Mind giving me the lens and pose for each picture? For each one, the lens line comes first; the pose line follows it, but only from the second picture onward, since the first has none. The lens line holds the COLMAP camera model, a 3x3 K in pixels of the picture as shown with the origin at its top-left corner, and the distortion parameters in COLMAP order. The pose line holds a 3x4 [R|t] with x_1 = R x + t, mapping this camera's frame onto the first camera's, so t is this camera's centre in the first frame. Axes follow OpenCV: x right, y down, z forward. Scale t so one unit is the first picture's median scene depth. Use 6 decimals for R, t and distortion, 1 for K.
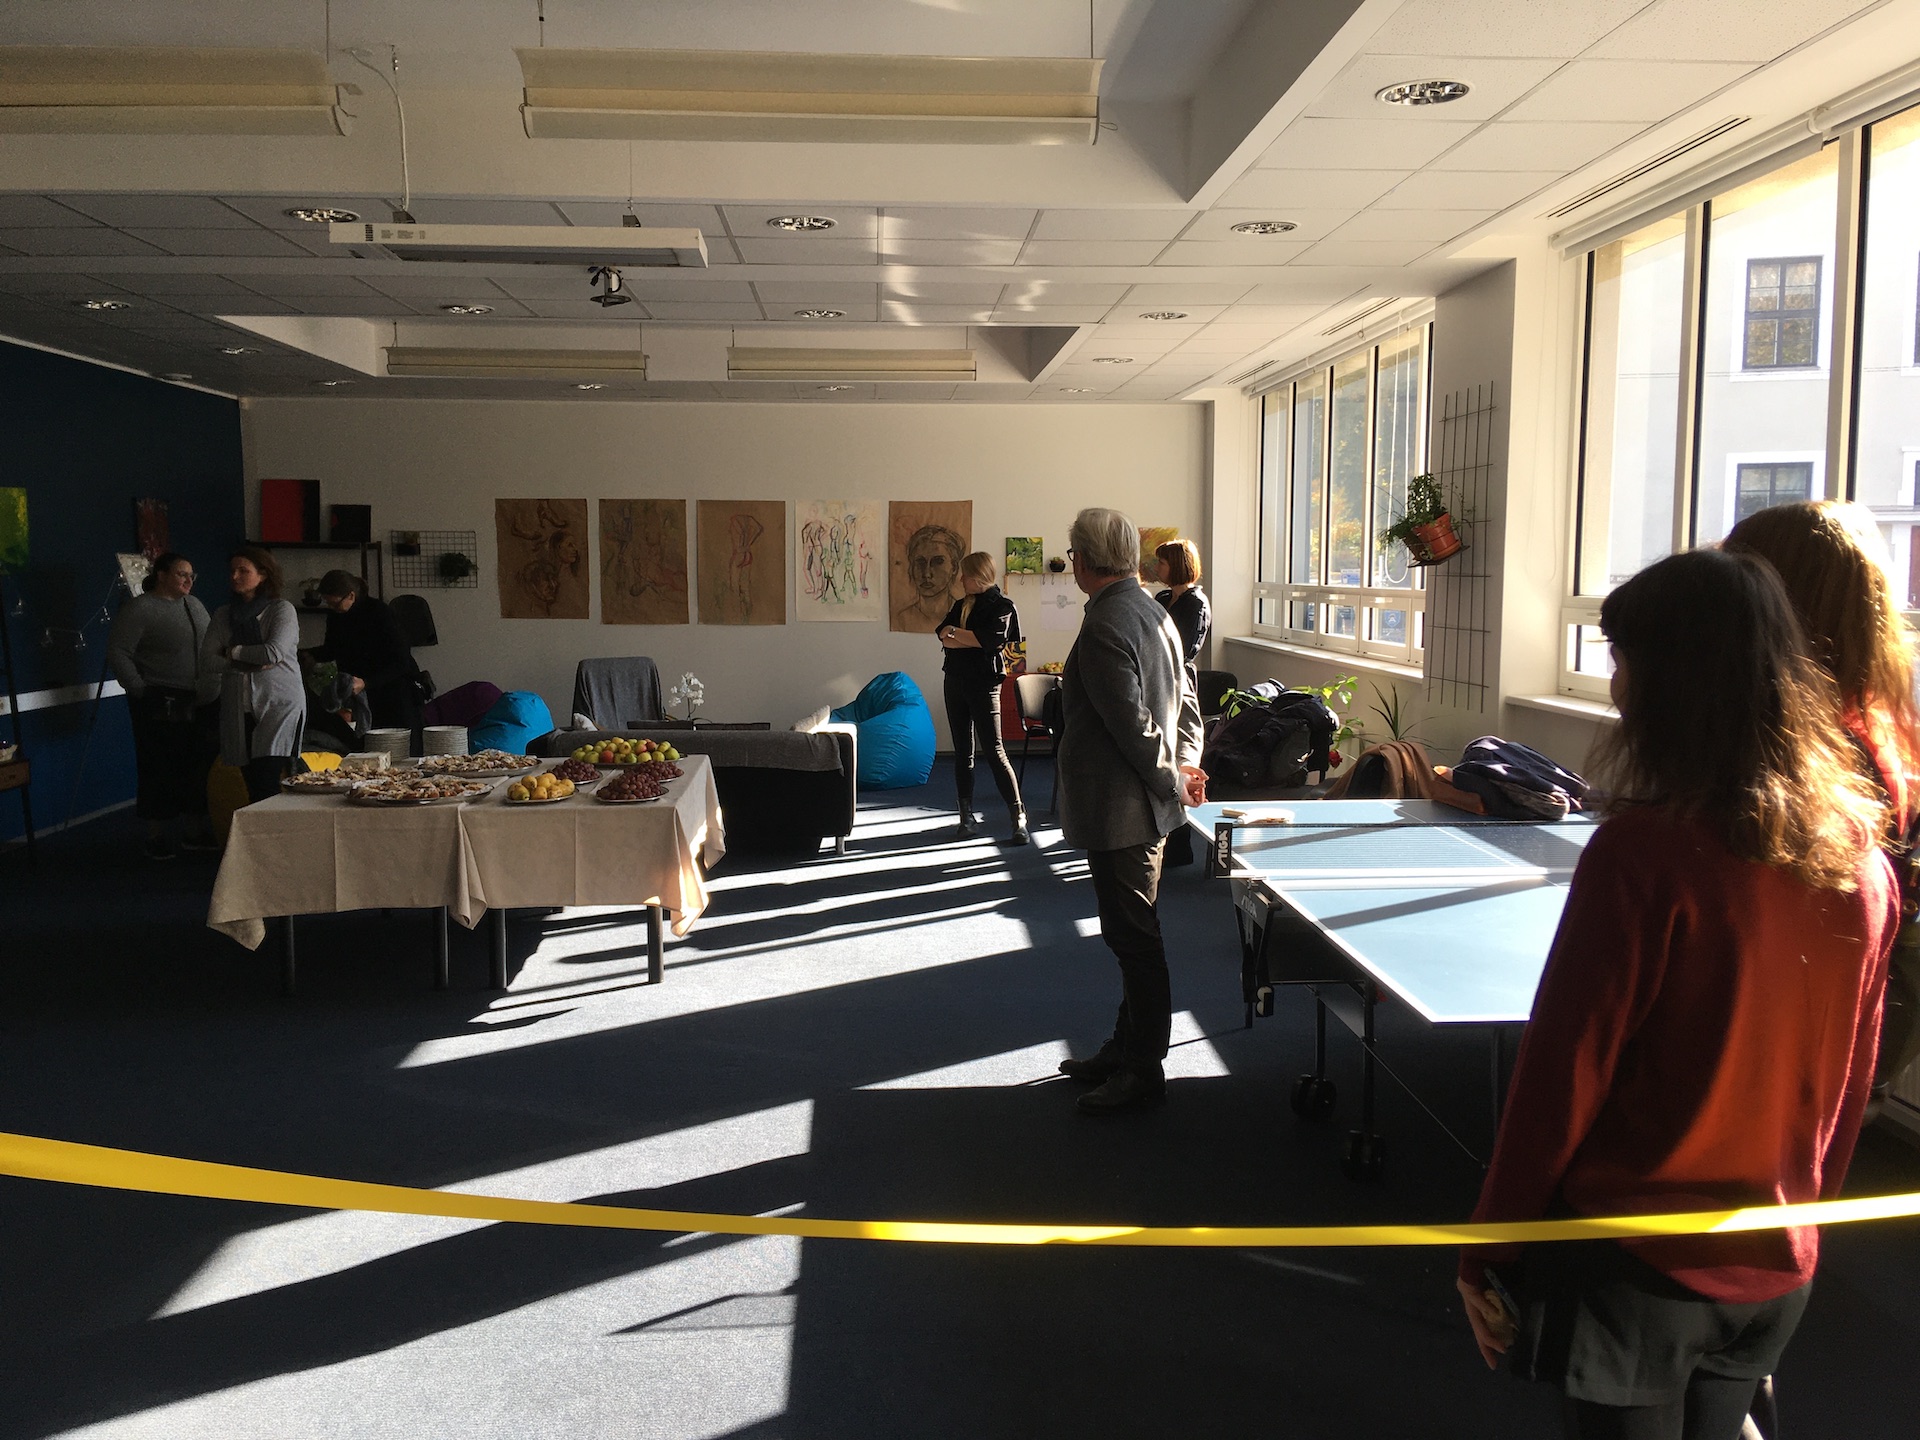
lens RADIAL K [[1622.6, 0, 959.3], [0, 1622.6, 714.5], [0, 0, 1]] dist [0.113153, -0.165892]
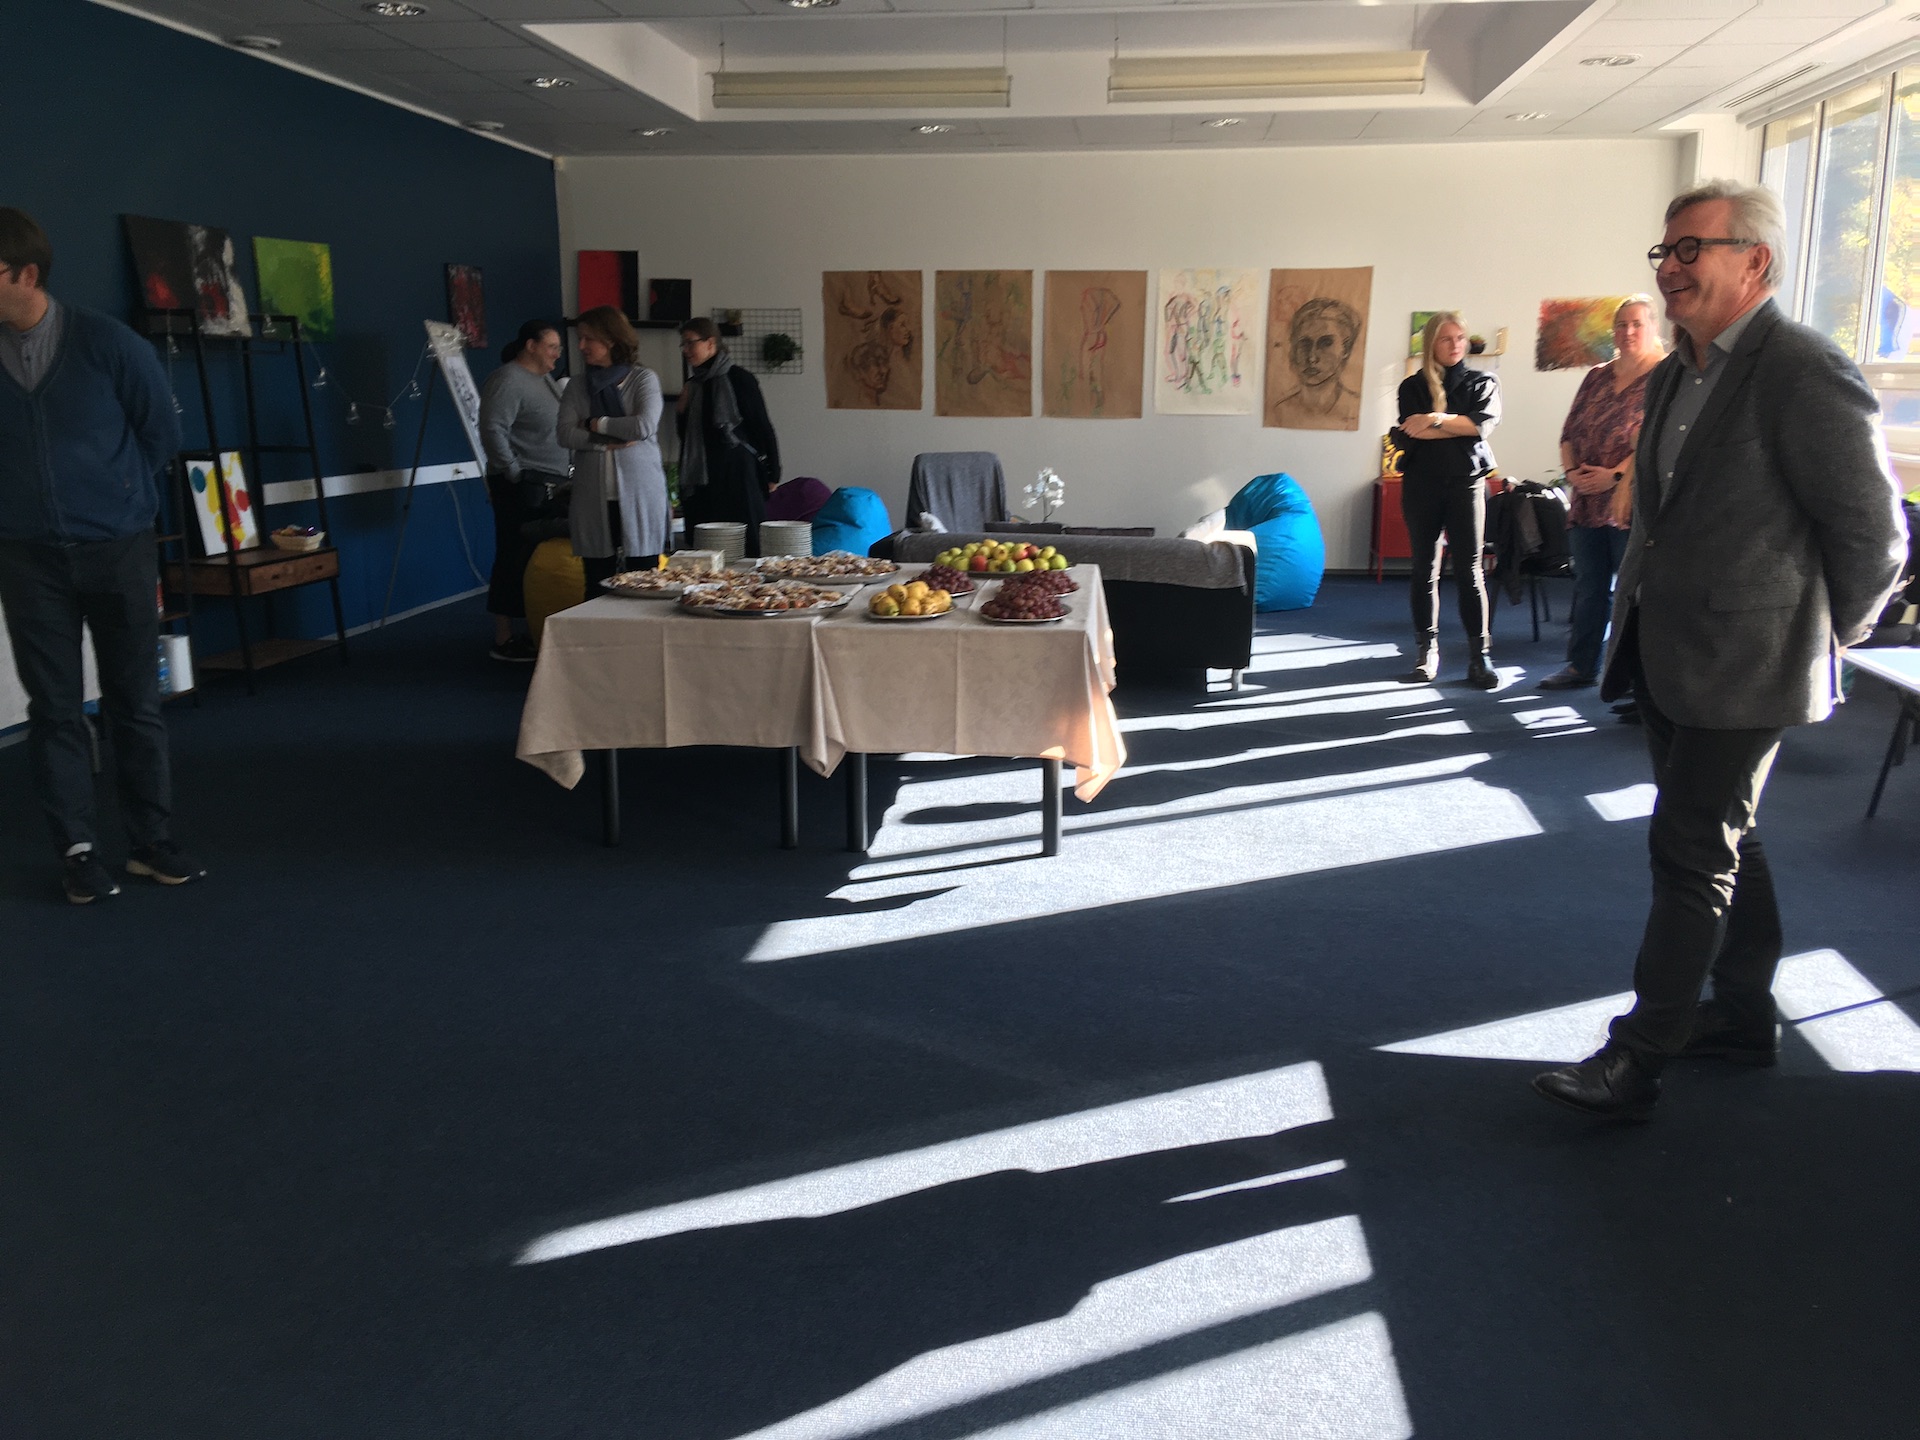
lens RADIAL K [[1610.8, 0, 960.6], [0, 1610.8, 723.1], [0, 0, 1]] dist [0.107207, -0.151011]
pose [[0.984537, 0.041341, -0.170228, -0.082089], [-0.021034, 0.992622, 0.119411, 0.008897], [0.173909, -0.113984, 0.978143, 0.202608]]
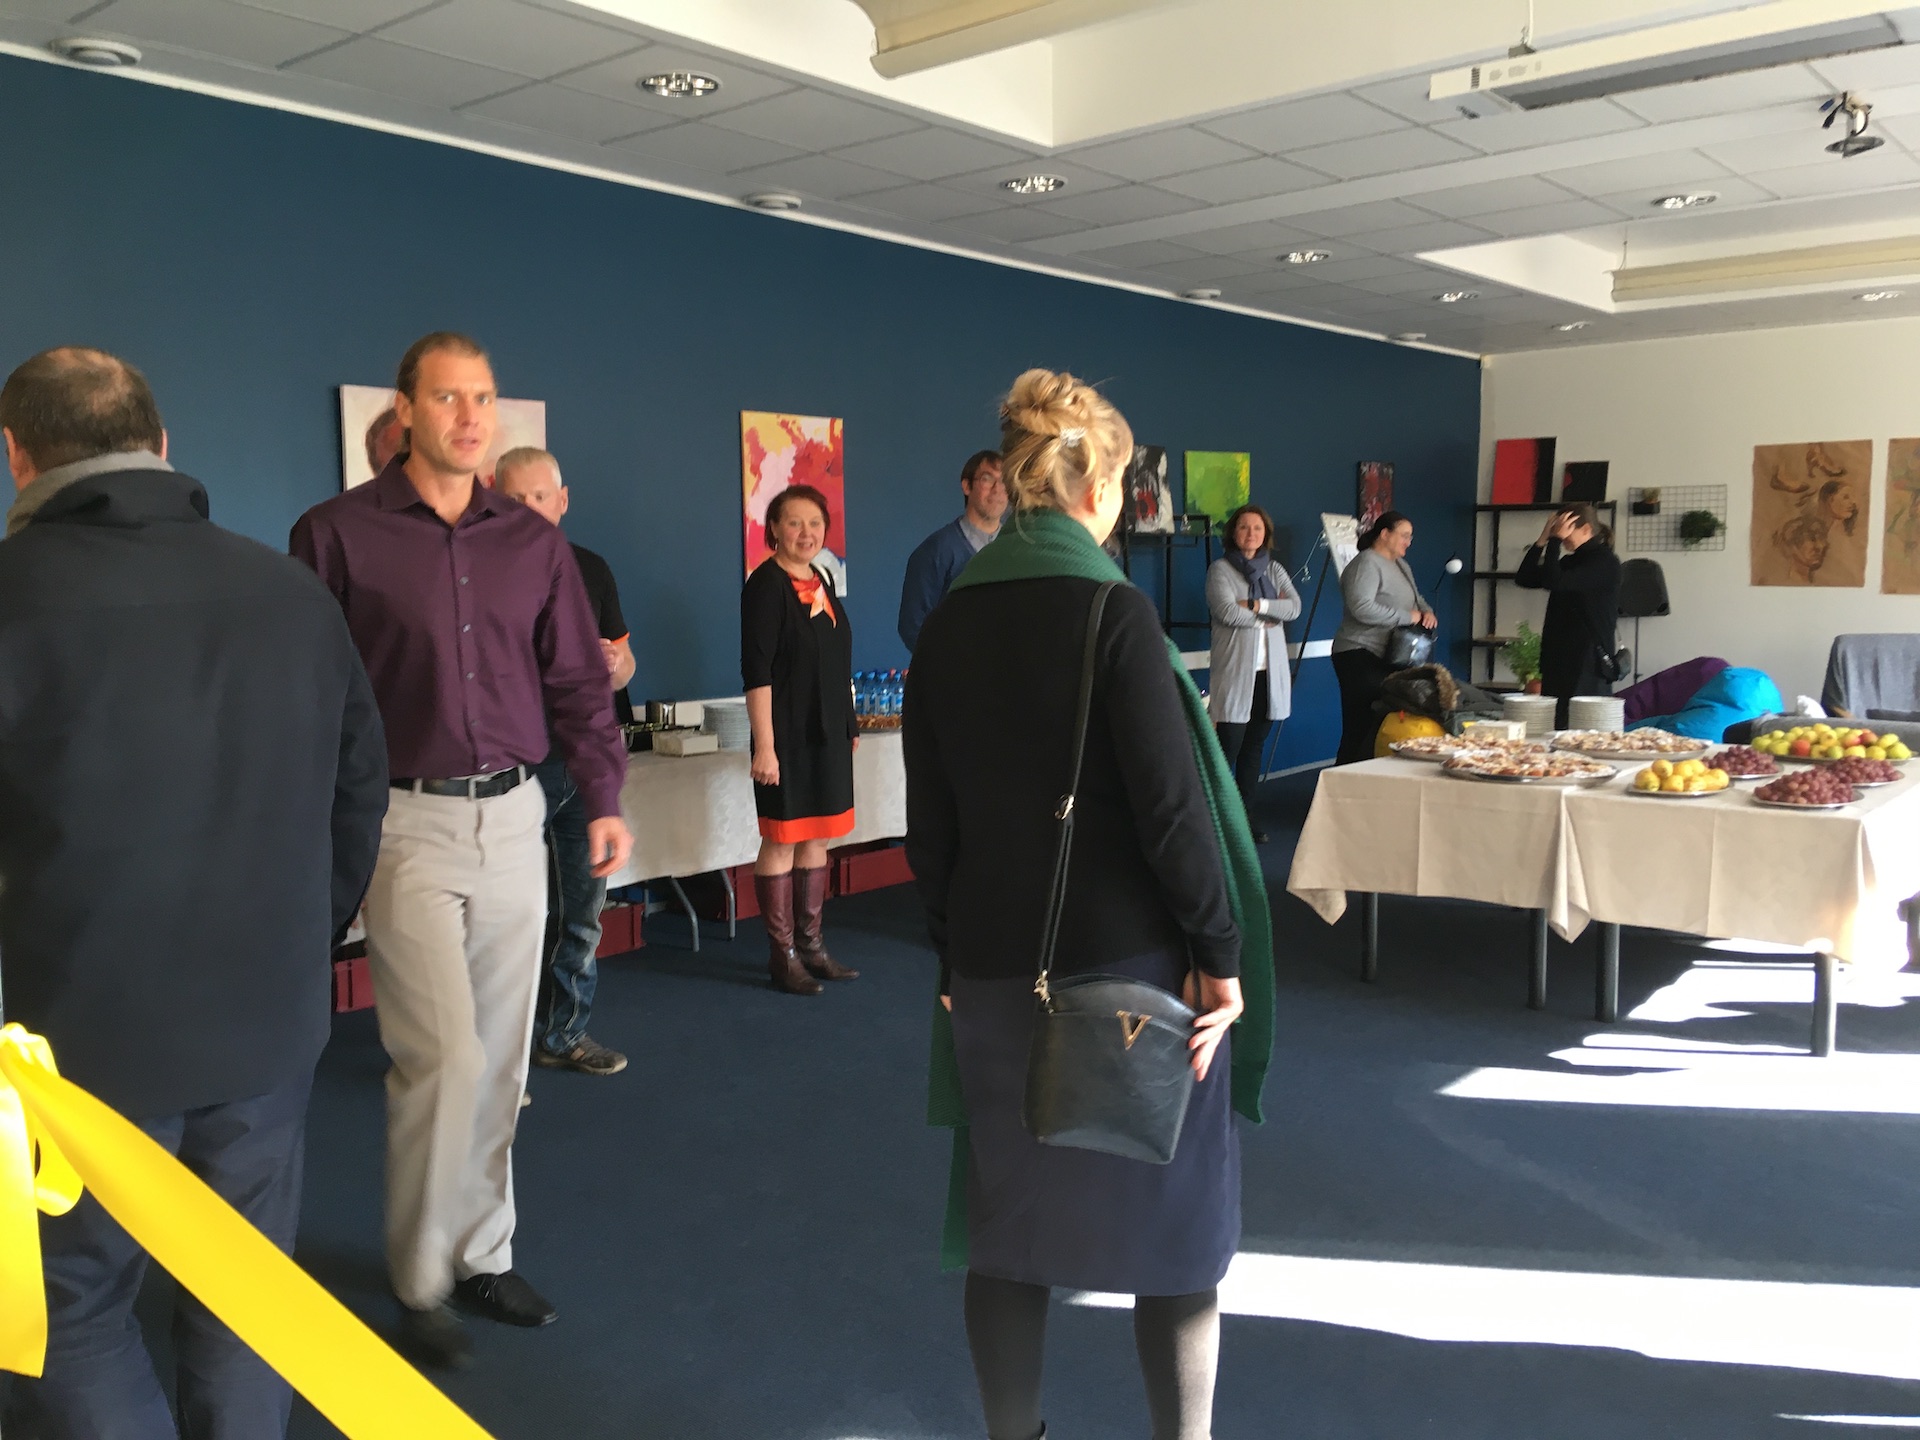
lens RADIAL K [[1610.8, 0, 960.6], [0, 1610.8, 723.1], [0, 0, 1]] dist [0.107207, -0.151011]
pose [[0.722597, 0.067386, -0.687977, 0.026123], [-0.057939, 0.997639, 0.036862, 0.008421], [0.688837, 0.013225, 0.724795, 0.162843]]
